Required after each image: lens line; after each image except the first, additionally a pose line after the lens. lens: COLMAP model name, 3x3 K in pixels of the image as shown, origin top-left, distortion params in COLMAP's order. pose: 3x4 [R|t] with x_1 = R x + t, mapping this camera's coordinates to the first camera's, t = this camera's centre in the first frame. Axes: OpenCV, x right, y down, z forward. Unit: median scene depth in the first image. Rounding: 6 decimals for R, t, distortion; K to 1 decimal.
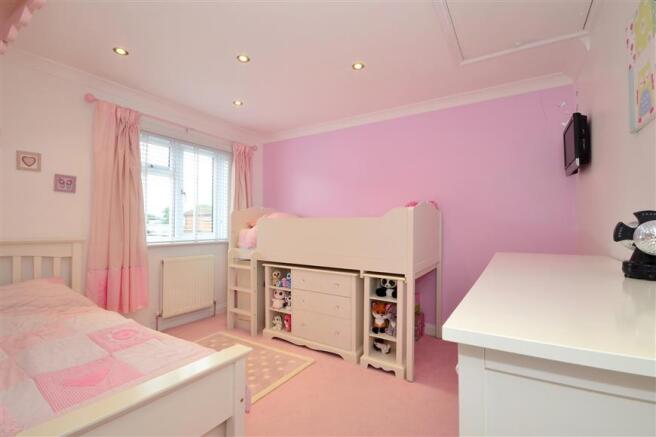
lens RADIAL K [[299.5, 0, 328.0], [0, 299.5, 218.5], [0, 0, 1]] dist [-0.001873, -0.001112]
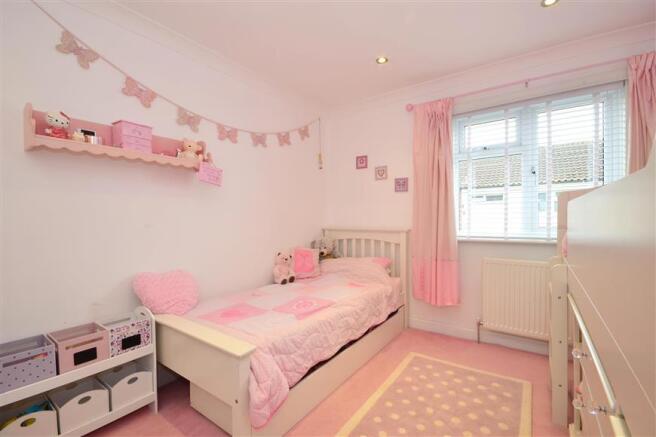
lens RADIAL K [[290.9, 0, 328.0], [0, 290.9, 218.5], [0, 0, 1]] dist [0.000122, -0.000700]
pose [[-0.065169, 0.000348, -0.997874, 0.344596], [0.035320, 0.999374, -0.001958, 0.015343], [0.997249, -0.035373, -0.065141, 0.748570]]
